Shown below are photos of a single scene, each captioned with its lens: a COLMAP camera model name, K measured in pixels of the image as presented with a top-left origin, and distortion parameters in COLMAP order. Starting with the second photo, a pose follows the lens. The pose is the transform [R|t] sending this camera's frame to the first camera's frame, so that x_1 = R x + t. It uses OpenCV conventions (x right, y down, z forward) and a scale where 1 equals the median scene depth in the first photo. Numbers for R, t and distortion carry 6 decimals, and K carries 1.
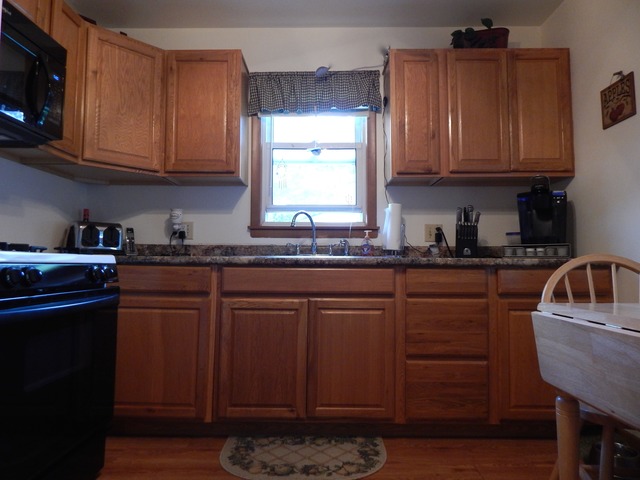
lens RADIAL K [[417.2, 0, 320.0], [0, 417.2, 240.0], [0, 0, 1]] dist [-0.000078, 0.000631]
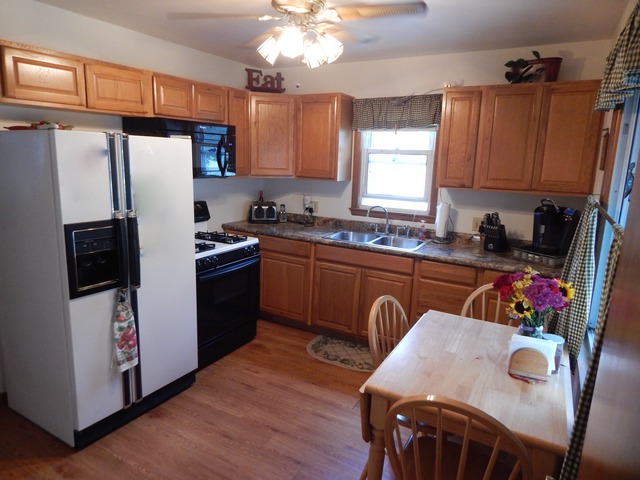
lens RADIAL K [[417.2, 0, 320.0], [0, 417.2, 240.0], [0, 0, 1]] dist [-0.000078, 0.000631]
pose [[0.876159, 0.119758, -0.466909, 0.498695], [-0.001949, 0.969517, 0.245015, -0.319771], [0.482019, -0.213762, 0.849684, -0.390721]]
